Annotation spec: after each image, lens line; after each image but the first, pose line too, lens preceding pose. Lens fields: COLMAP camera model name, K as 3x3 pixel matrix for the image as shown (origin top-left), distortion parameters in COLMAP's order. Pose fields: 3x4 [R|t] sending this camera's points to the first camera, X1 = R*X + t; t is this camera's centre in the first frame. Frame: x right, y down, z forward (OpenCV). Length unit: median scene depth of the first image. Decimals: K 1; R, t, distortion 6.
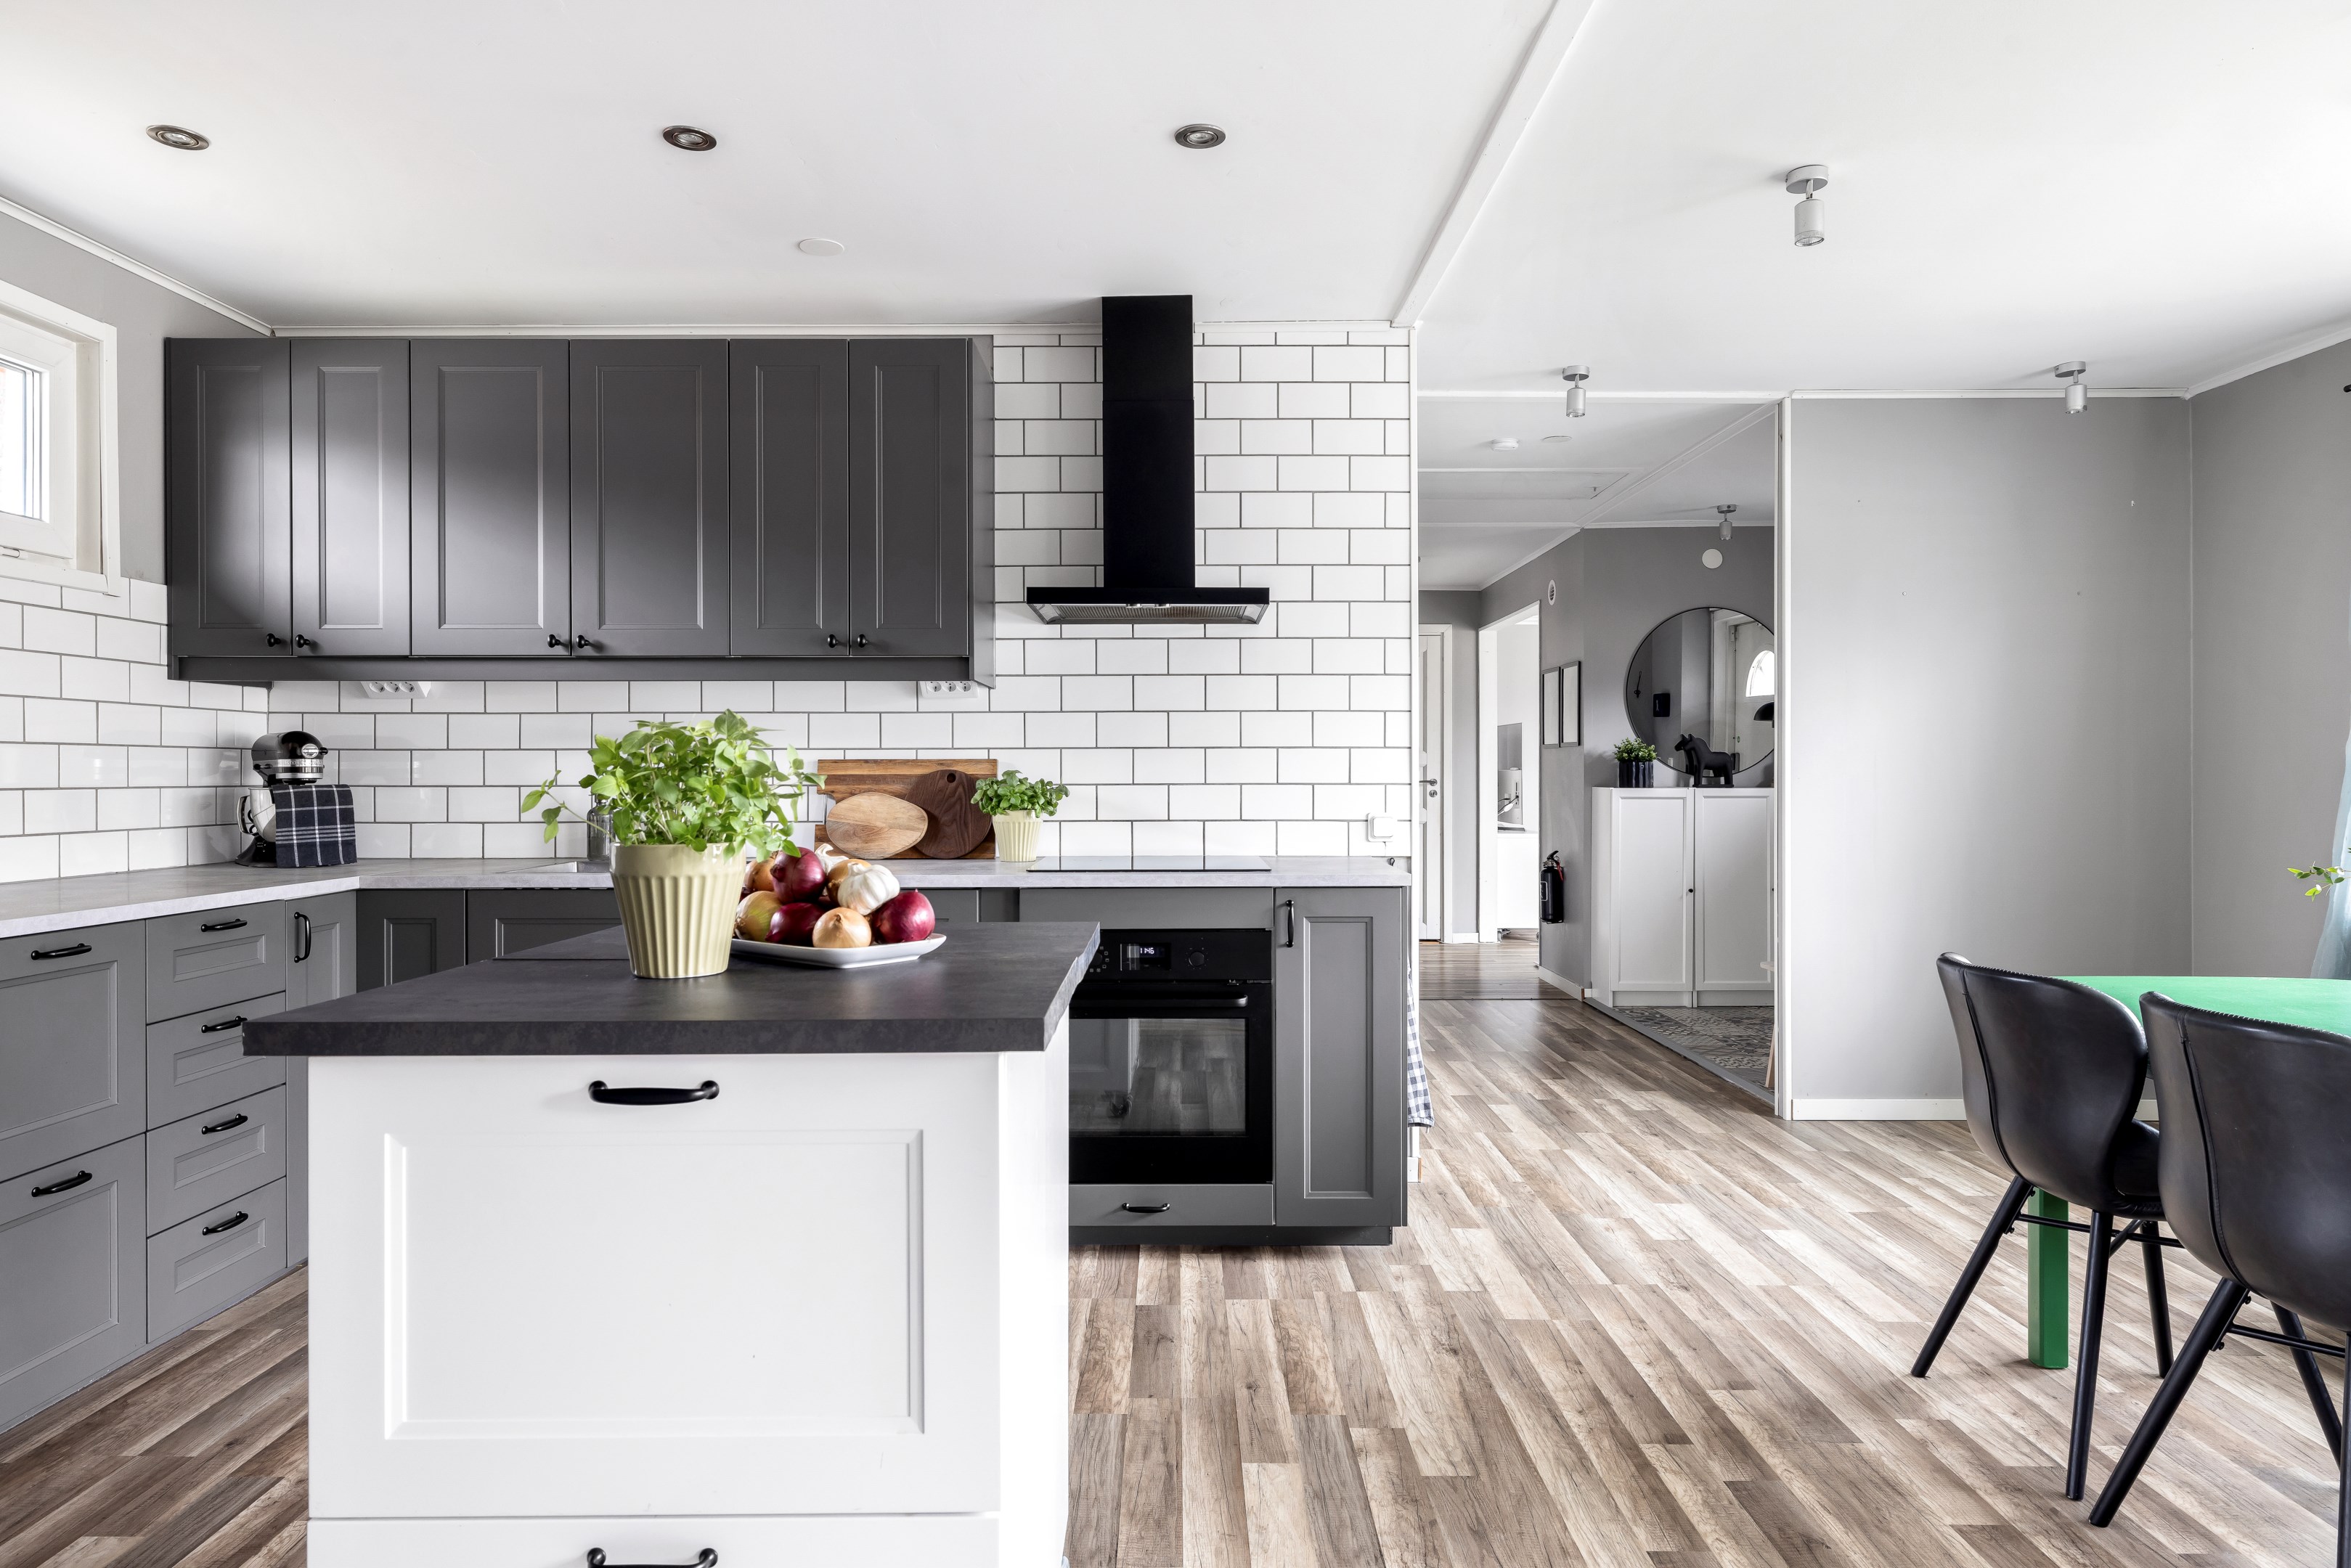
lens RADIAL K [[1360.8, 0, 1169.0], [0, 1360.8, 777.2], [0, 0, 1]] dist [0.003969, -0.002477]
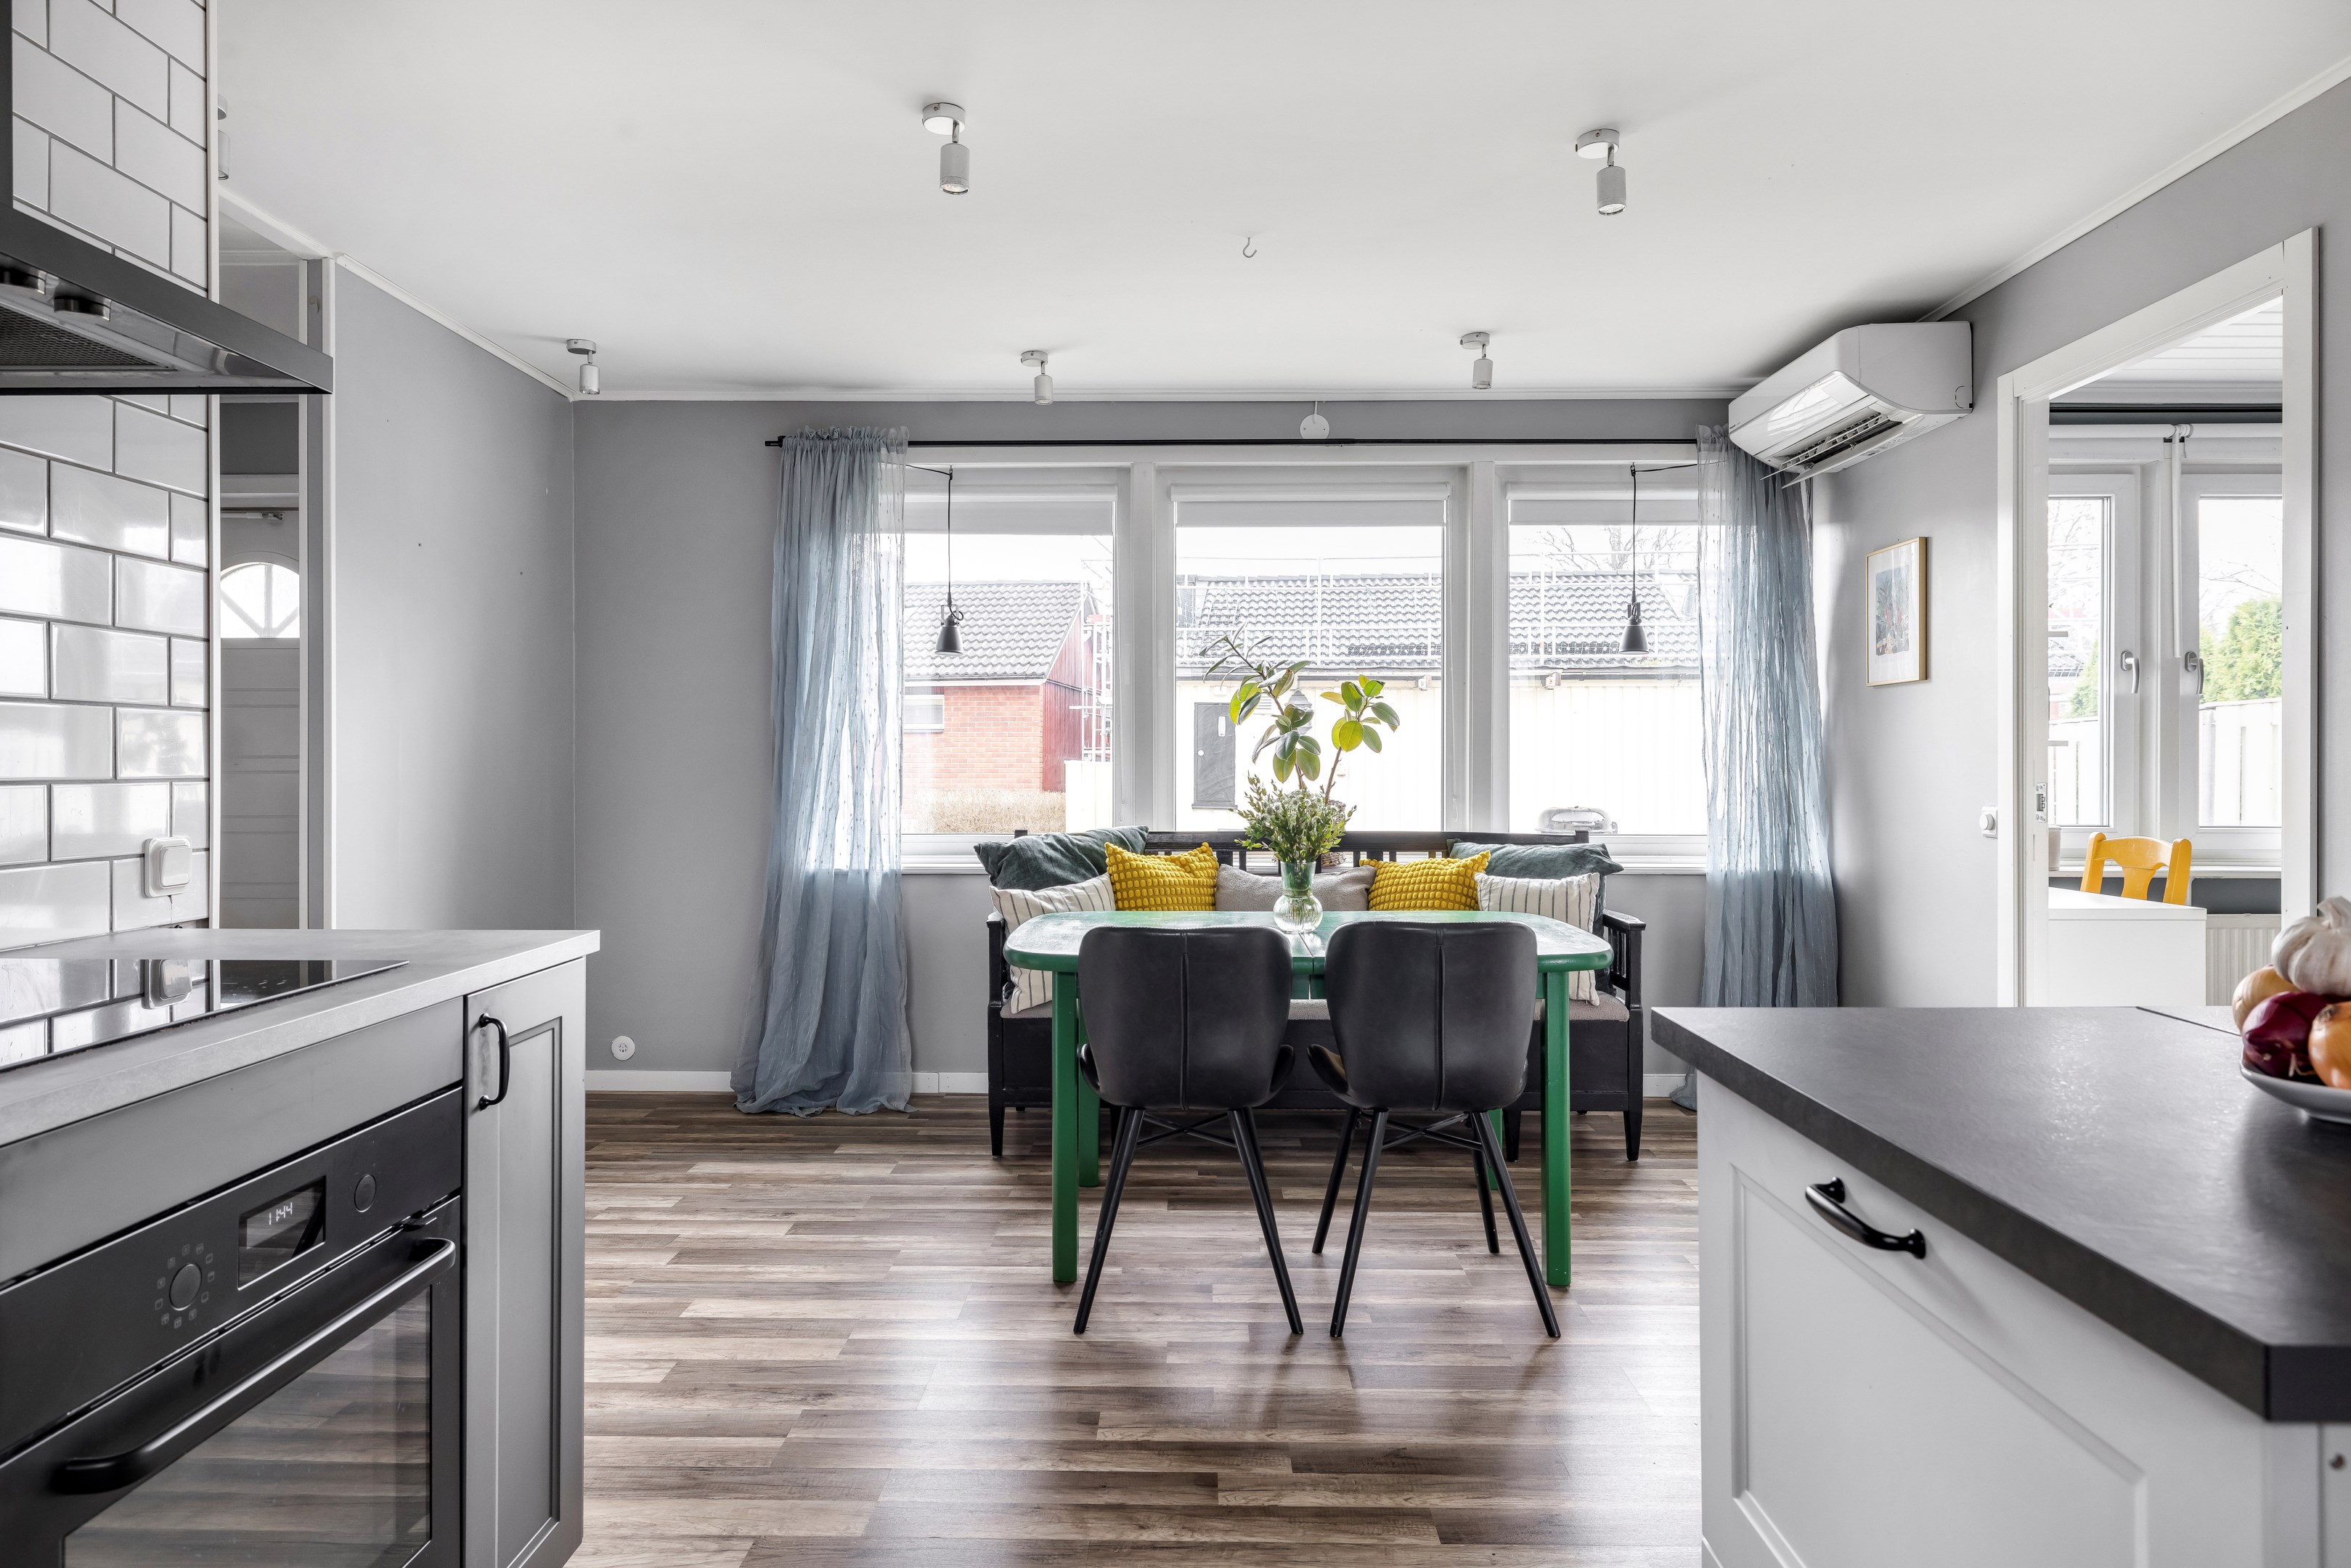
lens RADIAL K [[1352.2, 0, 1171.0], [0, 1352.2, 756.4], [0, 0, 1]] dist [0.002835, 0.000820]
pose [[0.013511, 0.002762, 0.999905, -0.365669], [0.000498, 0.999996, -0.002769, -0.002043], [-0.999909, 0.000535, 0.013509, 0.674770]]
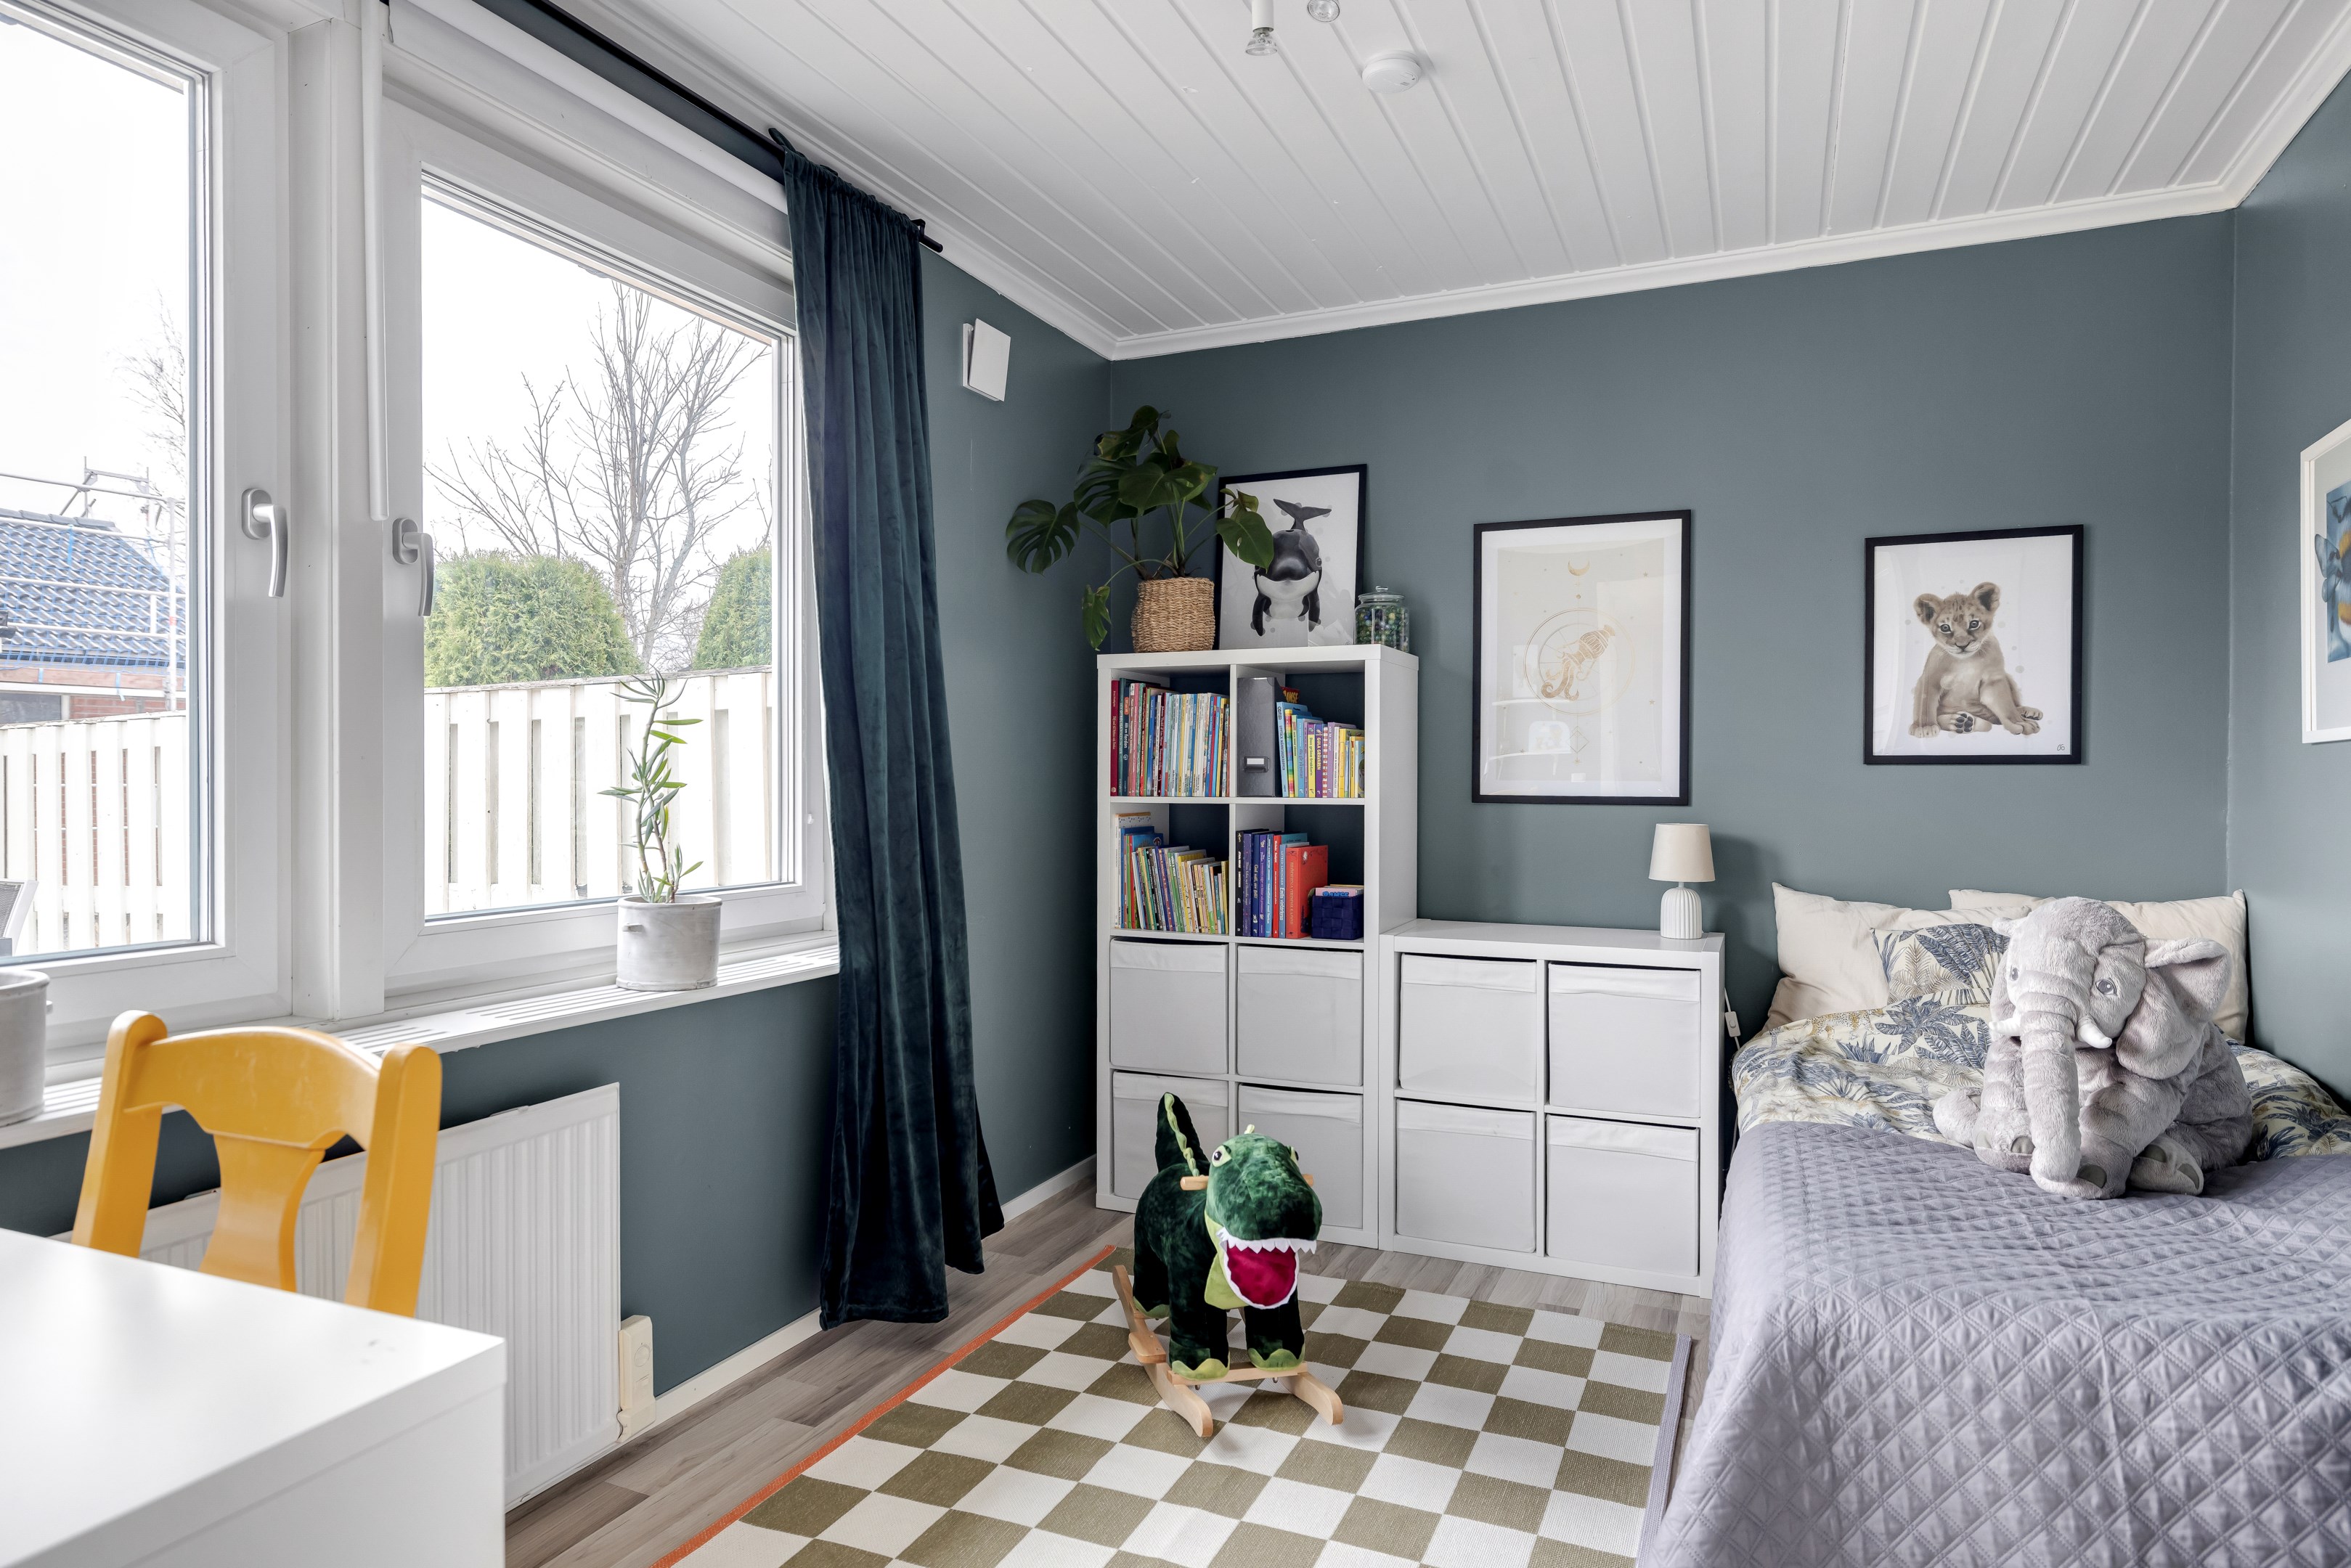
lens RADIAL K [[1368.3, 0, 1170.4], [0, 1368.3, 779.0], [0, 0, 1]] dist [-0.003142, 0.003956]
pose [[-0.916929, -0.003073, 0.399038, 0.453541], [-0.001259, 0.999988, 0.004809, -0.000565], [-0.399048, 0.003907, -0.916922, 0.090432]]
